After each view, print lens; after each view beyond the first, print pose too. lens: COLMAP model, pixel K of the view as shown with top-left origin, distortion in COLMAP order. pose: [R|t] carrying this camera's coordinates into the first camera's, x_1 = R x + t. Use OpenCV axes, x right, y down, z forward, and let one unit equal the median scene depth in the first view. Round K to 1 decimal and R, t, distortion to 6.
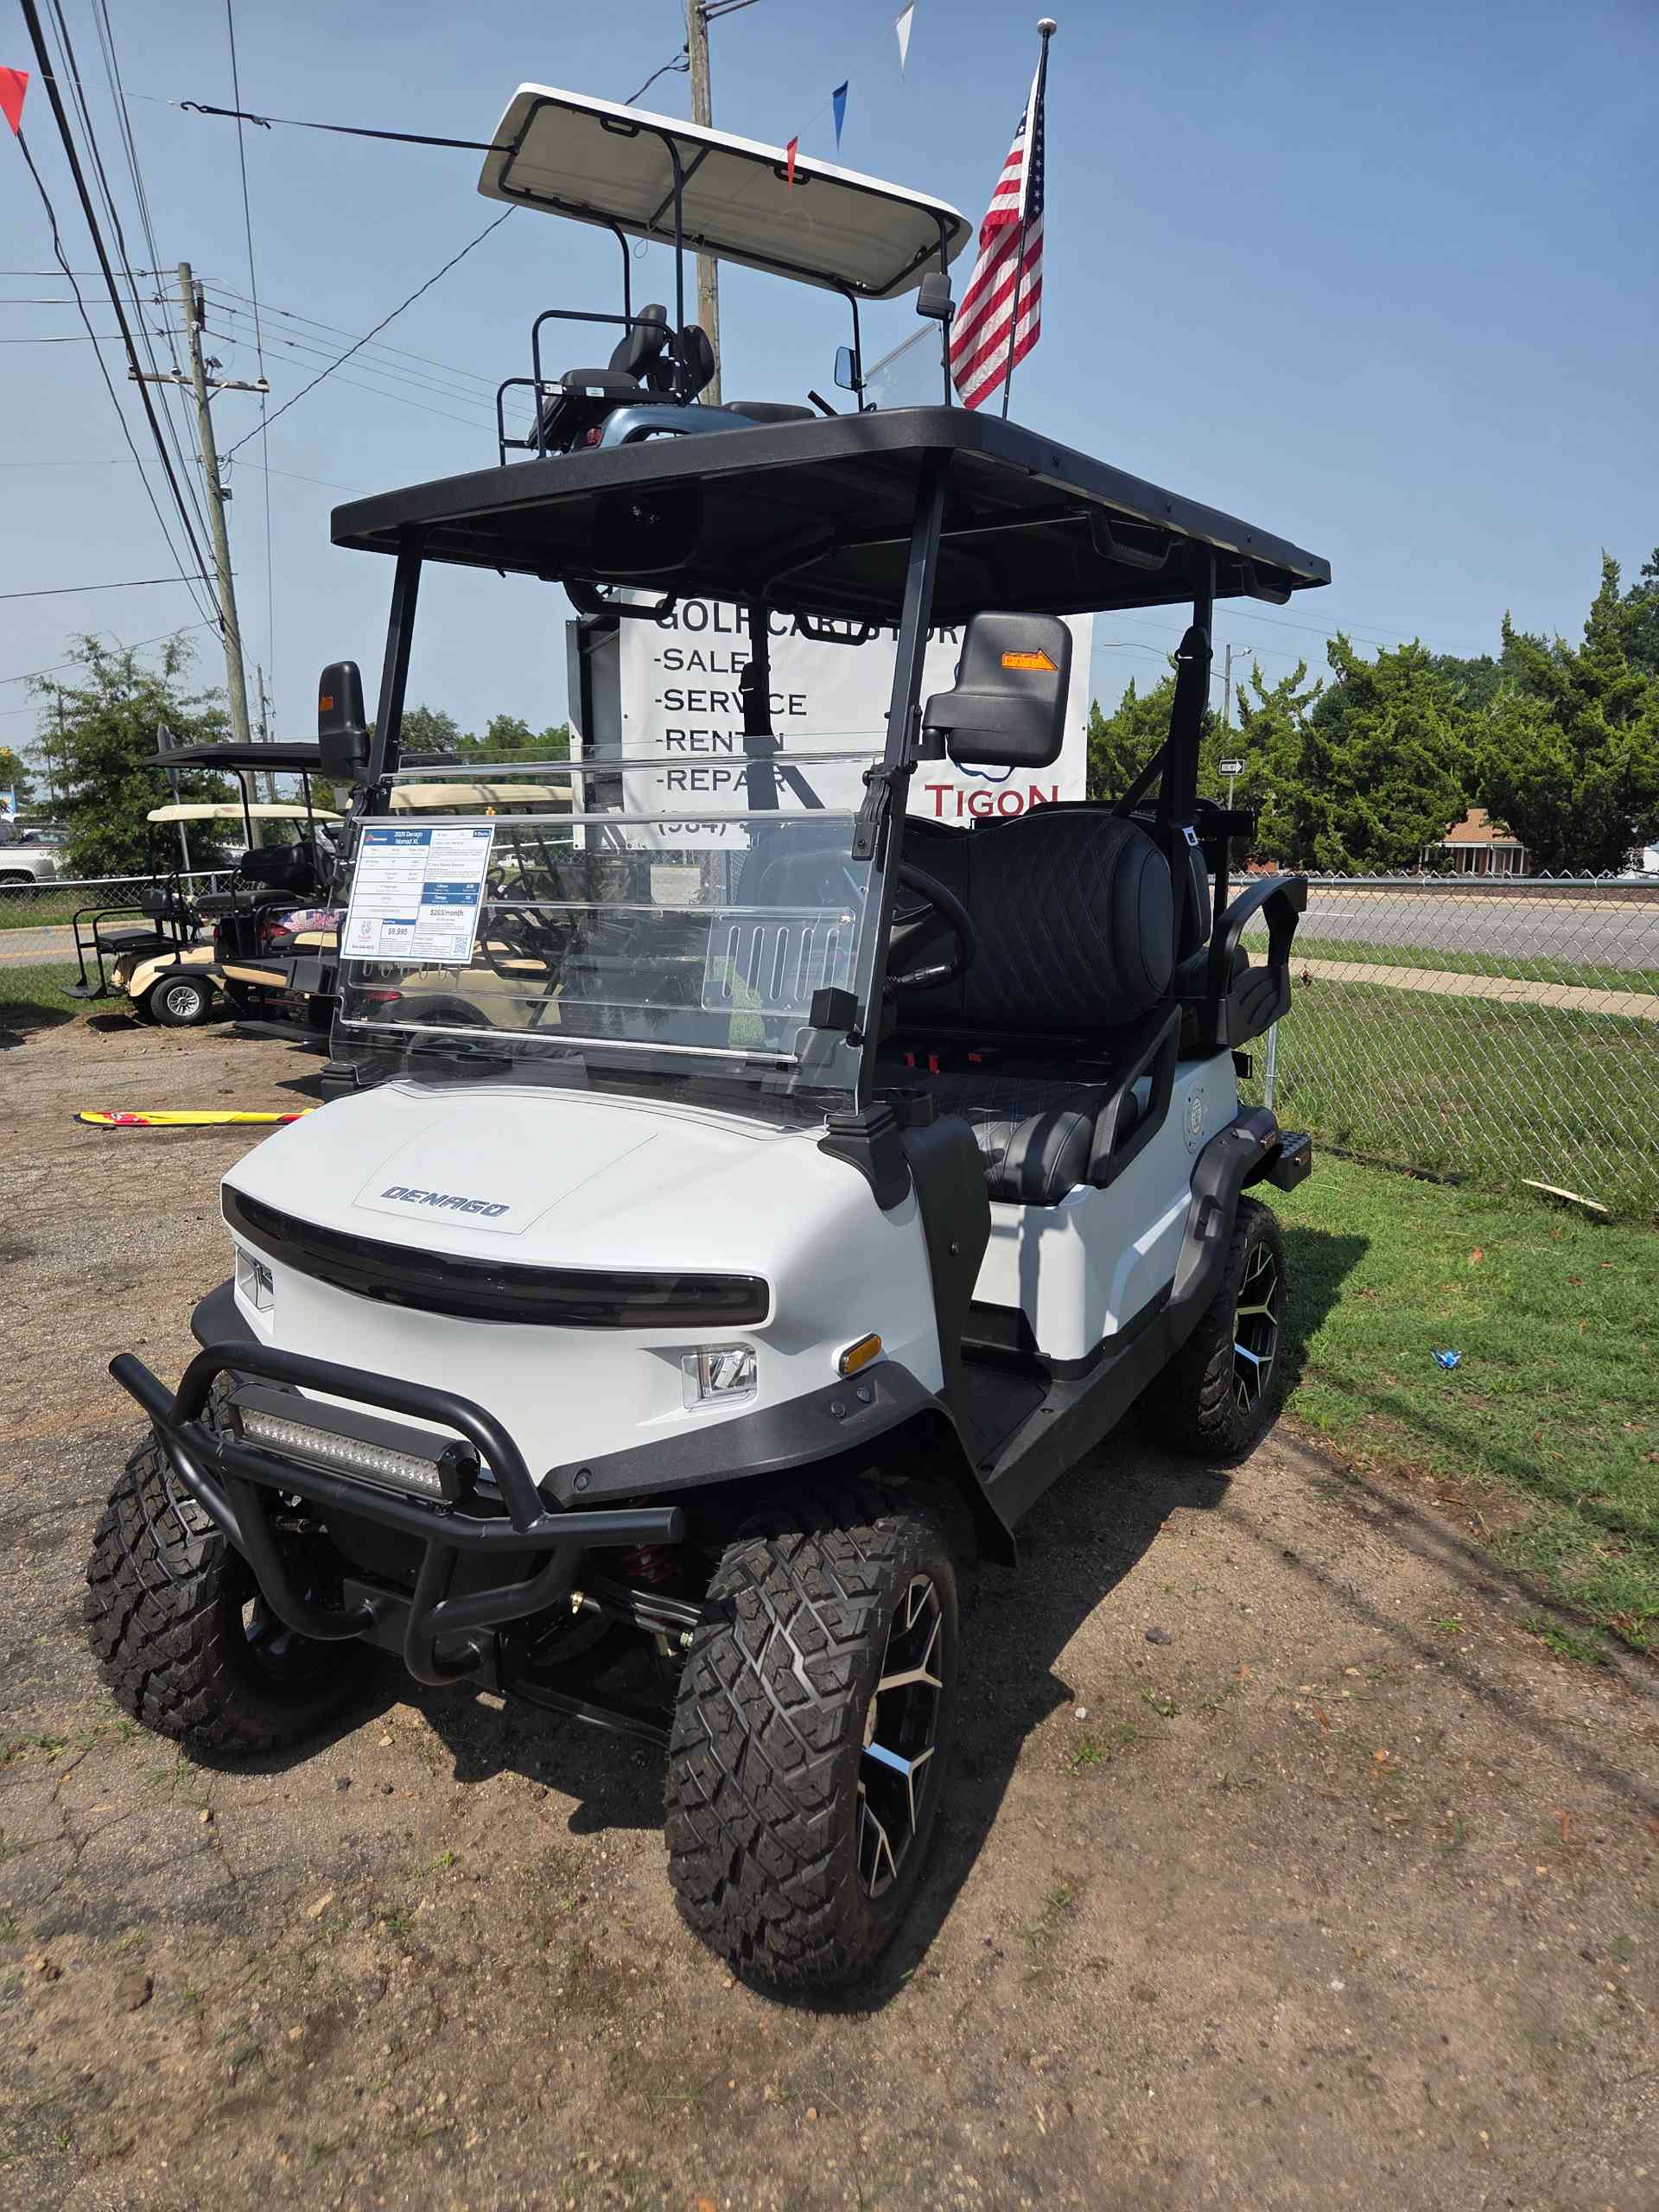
lens RADIAL K [[1452.5, 0, 827.6], [0, 1452.5, 1107.6], [0, 0, 1]] dist [0.068382, -0.046446]
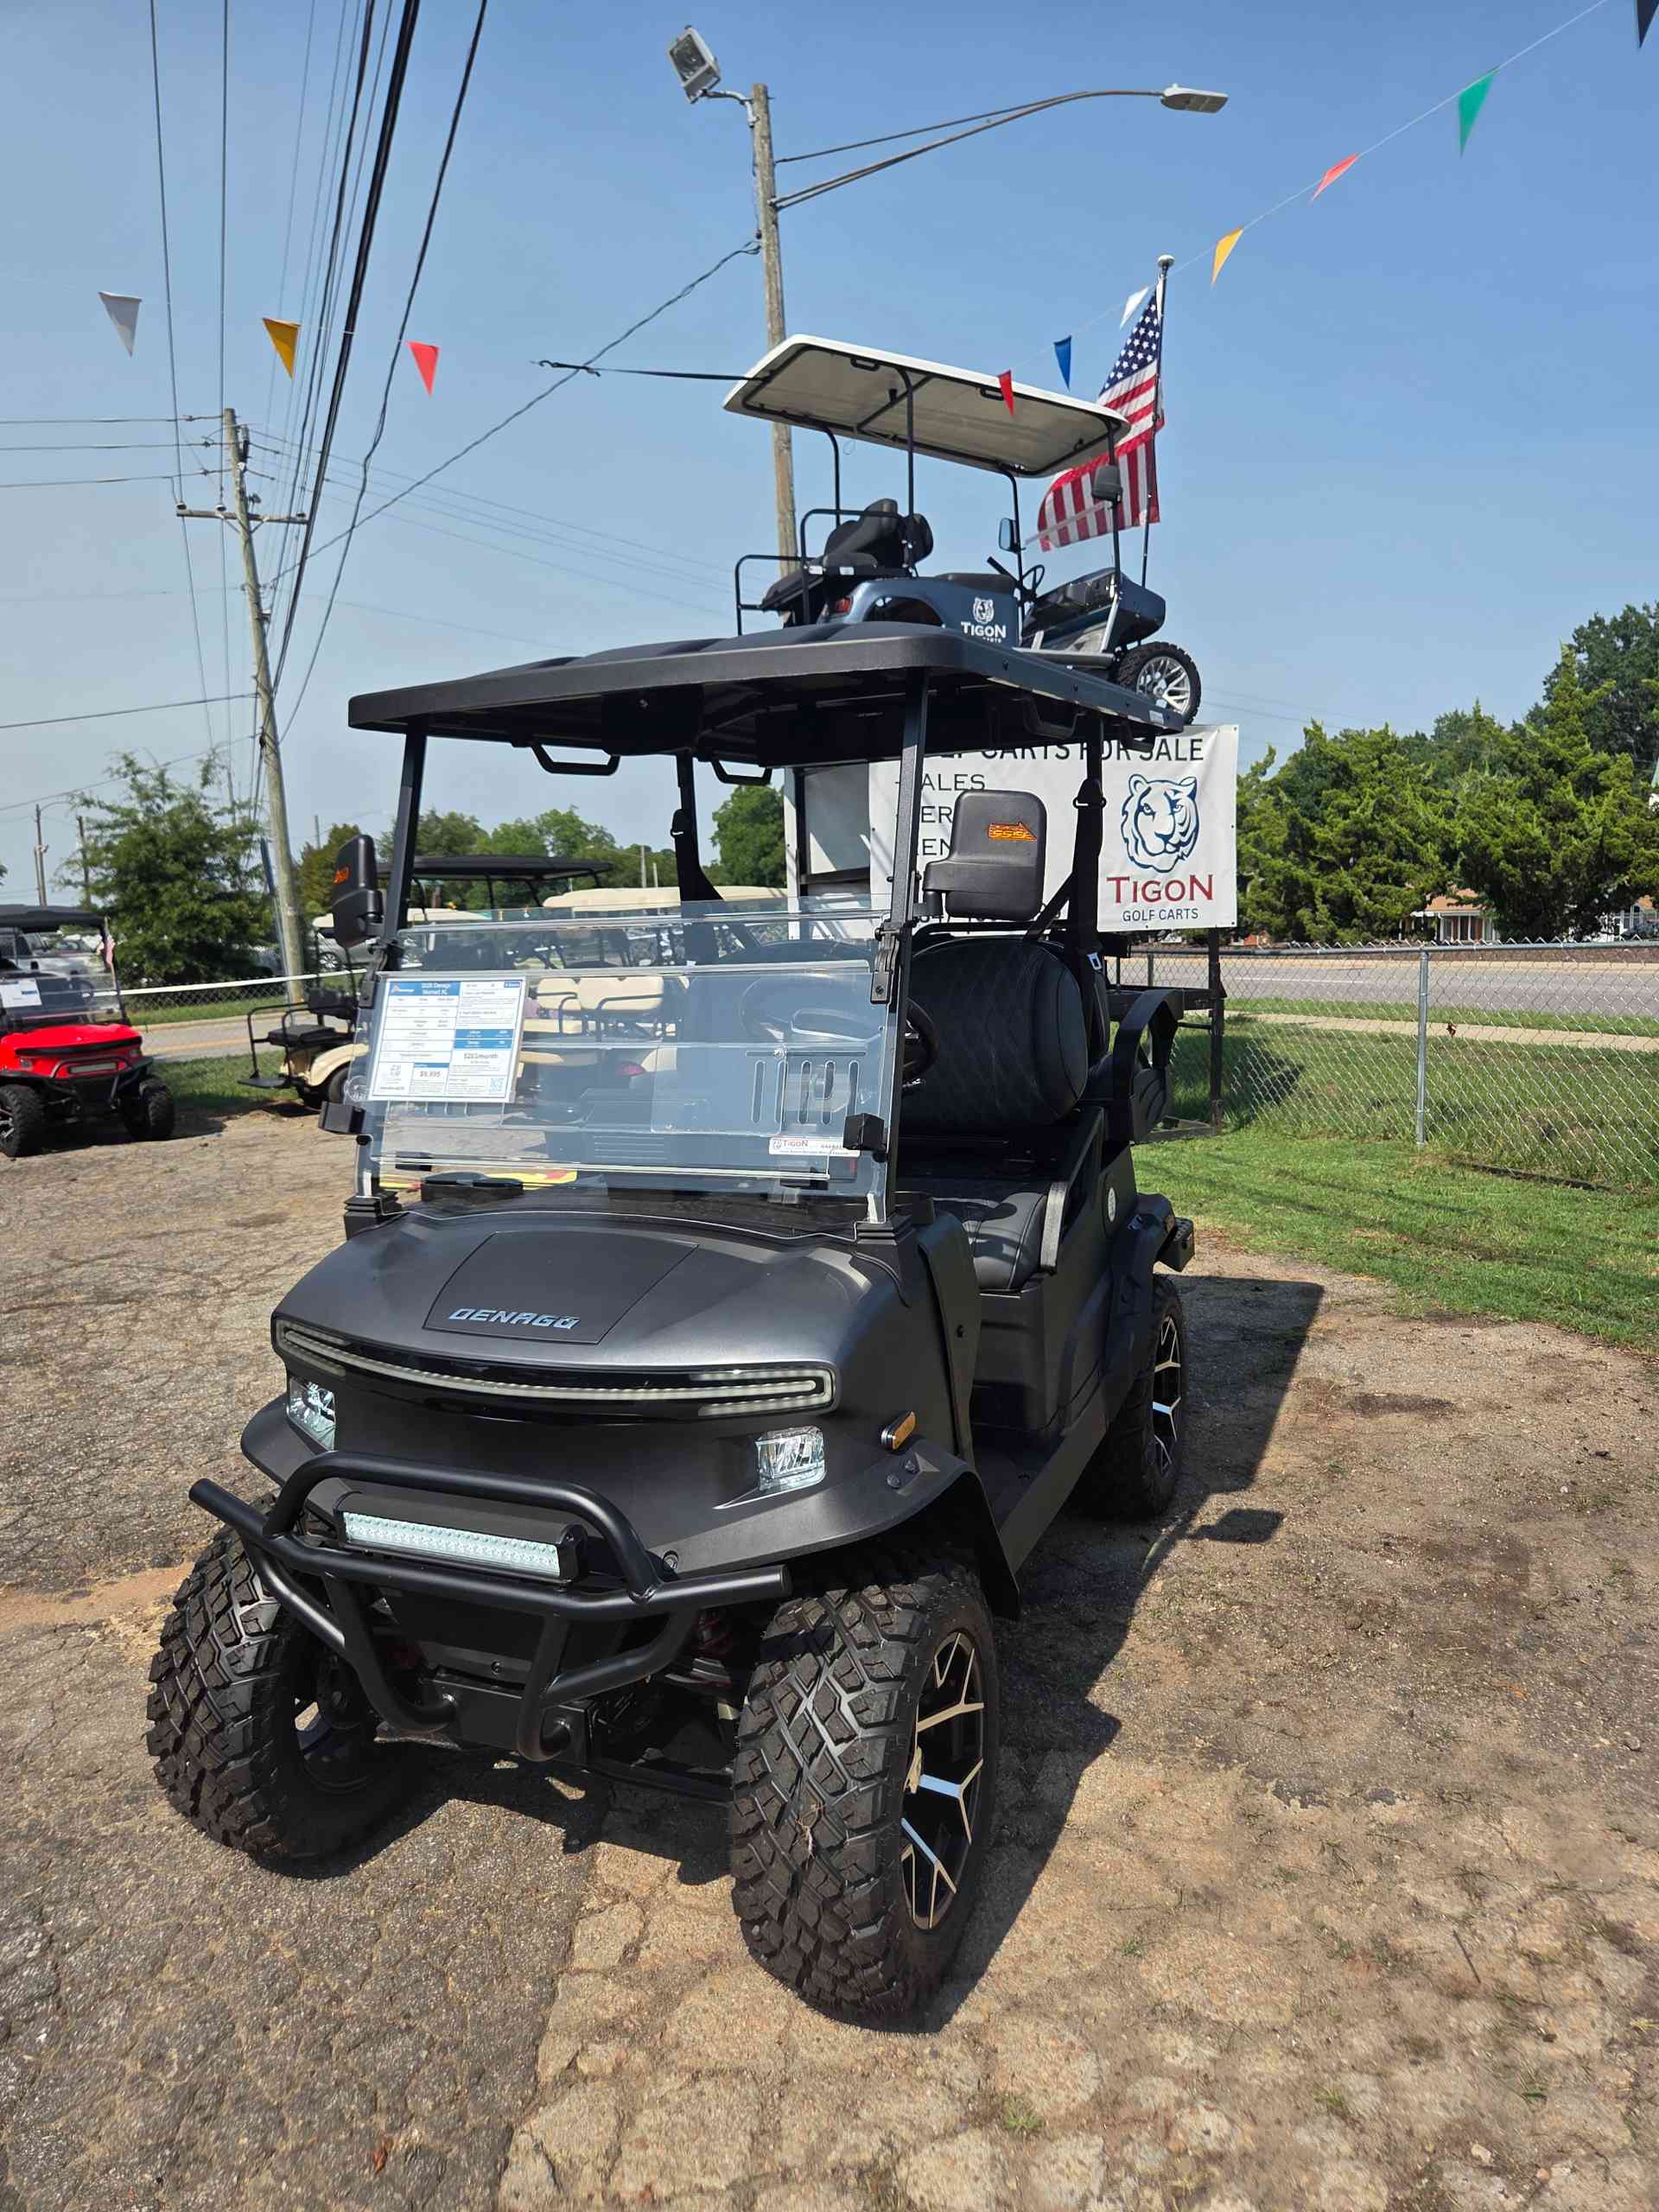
lens RADIAL K [[1460.6, 0, 814.2], [0, 1460.6, 1105.7], [0, 0, 1]] dist [0.064887, -0.048143]
pose [[0.999237, -0.030620, 0.024247, -0.158463], [0.031983, 0.997804, -0.058000, 0.019948], [-0.022418, 0.058731, 0.998022, -0.135935]]
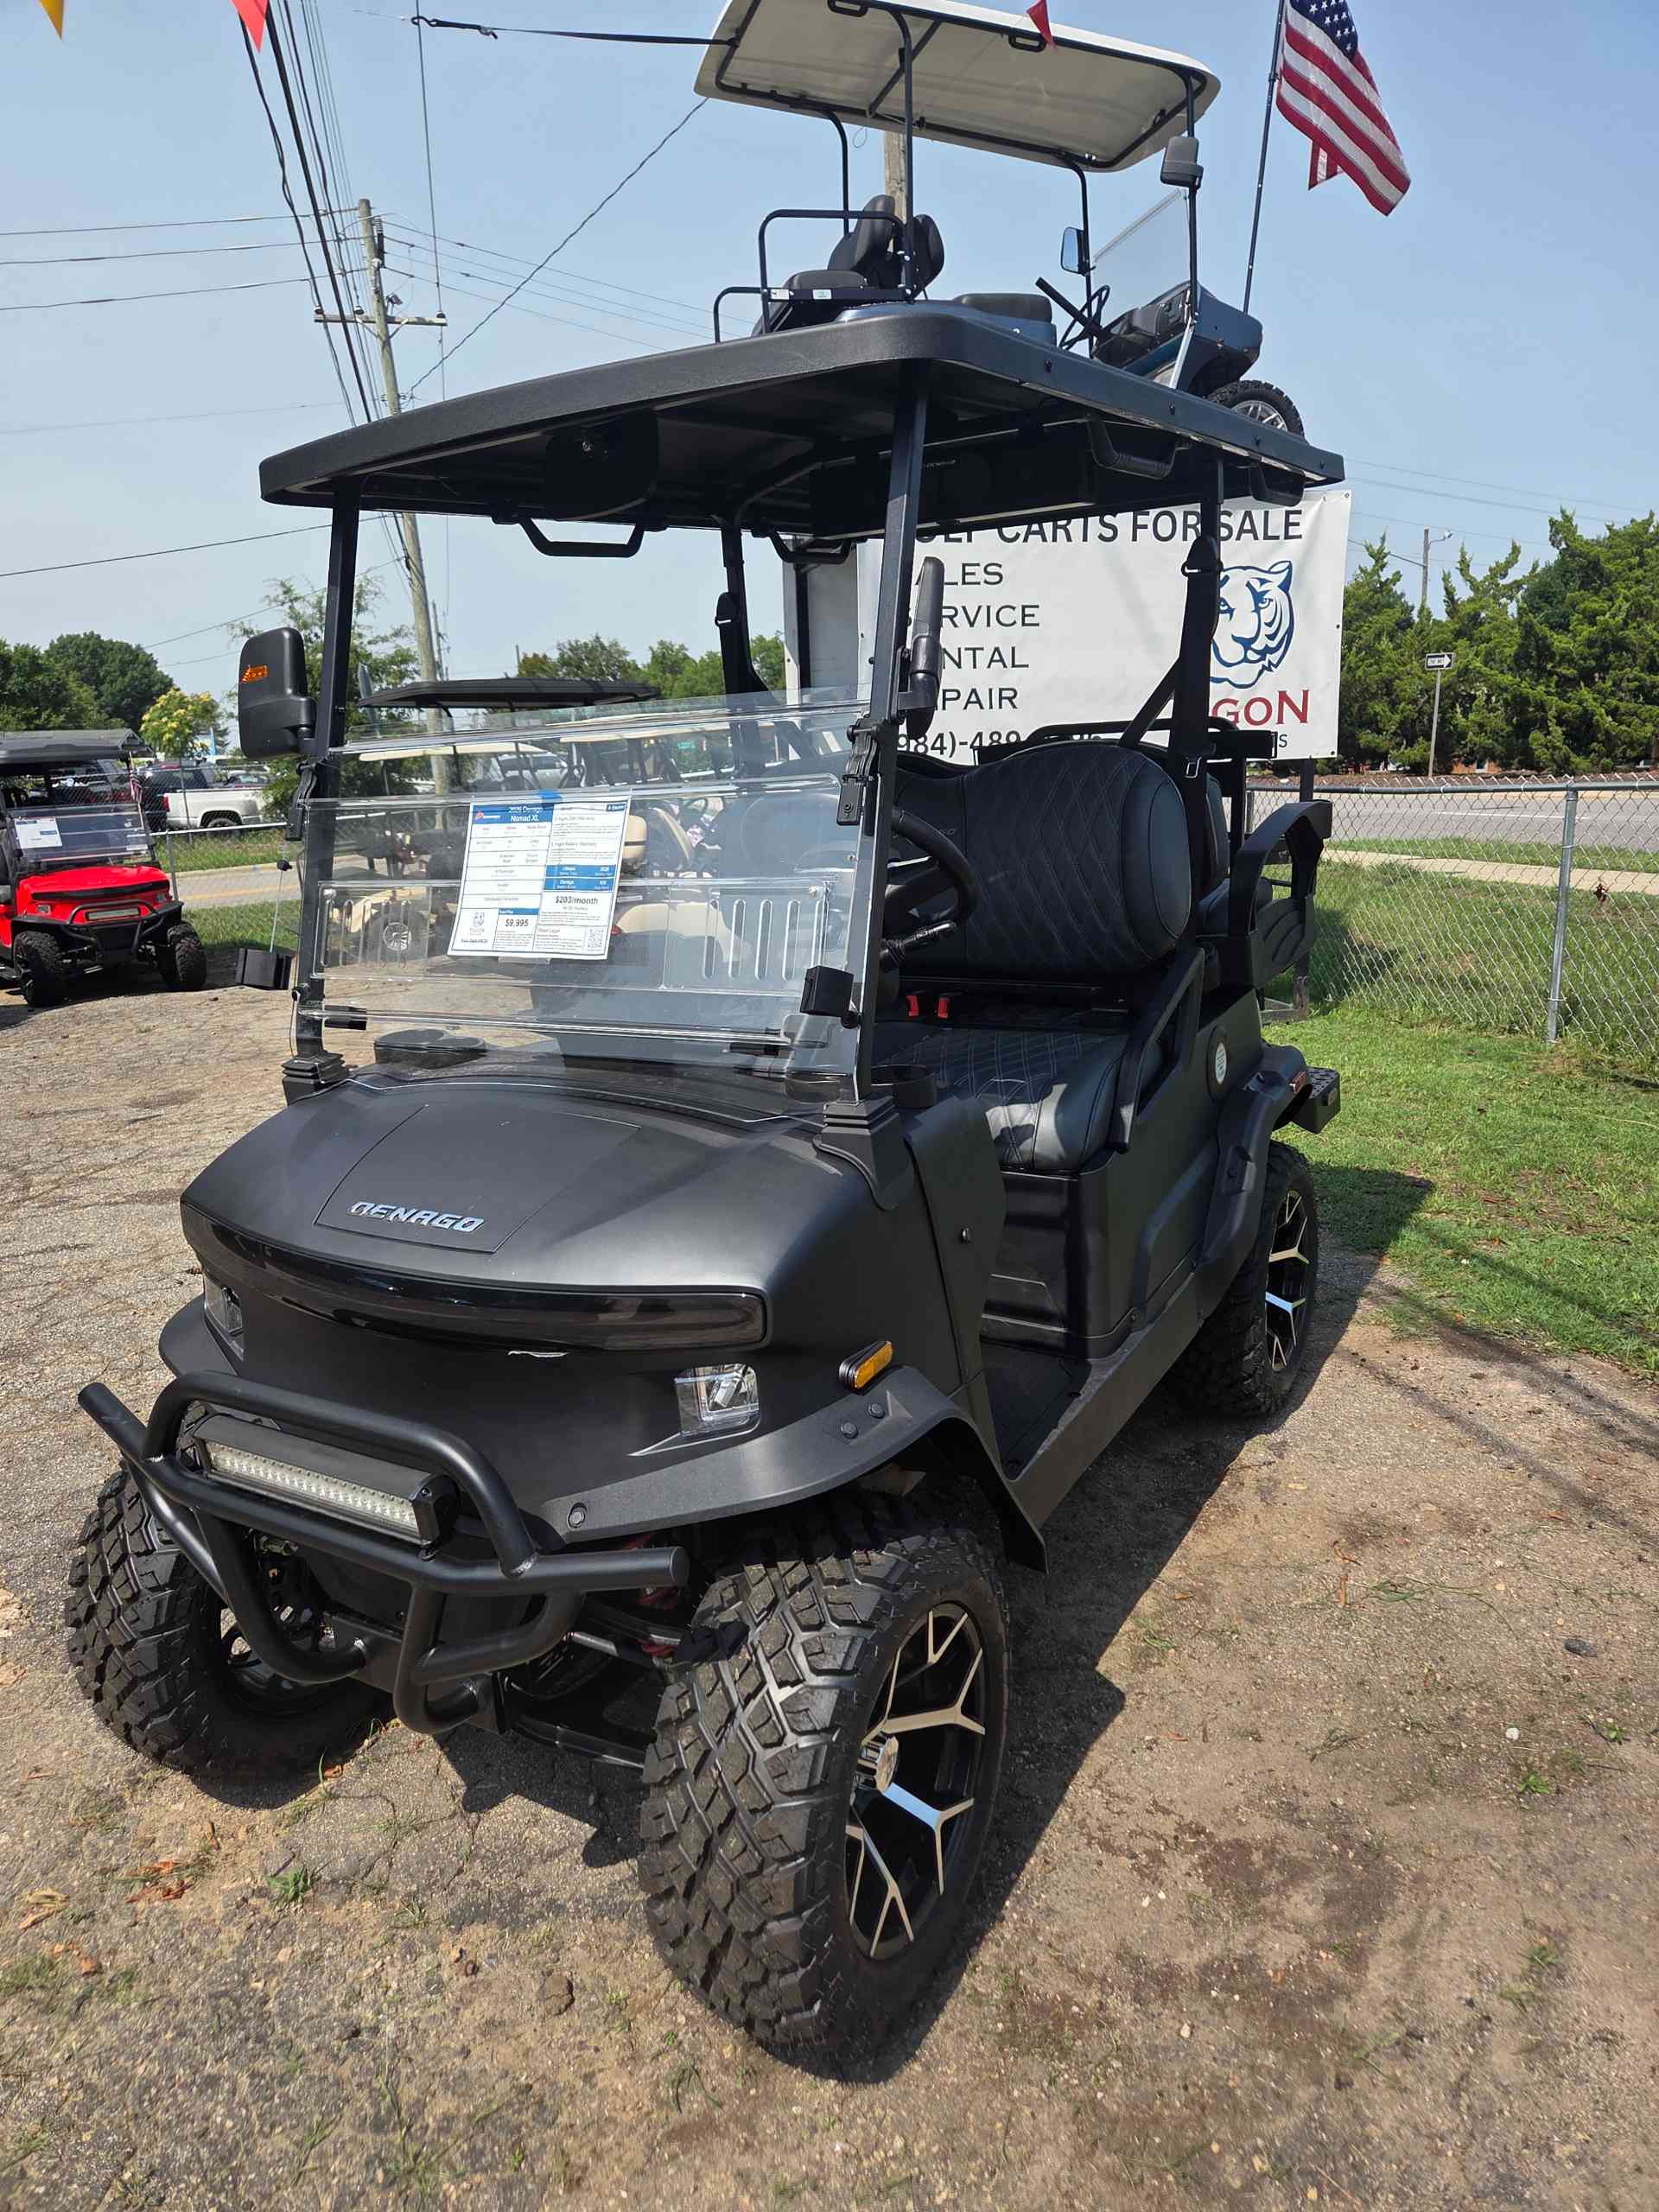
lens RADIAL K [[1455.1, 0, 826.3], [0, 1455.1, 1094.5], [0, 0, 1]] dist [0.062880, -0.043683]
pose [[0.993700, -0.006820, -0.111868, -0.035710], [0.011879, 0.998934, 0.044617, -0.006459], [0.111445, -0.045664, 0.992721, 0.017320]]
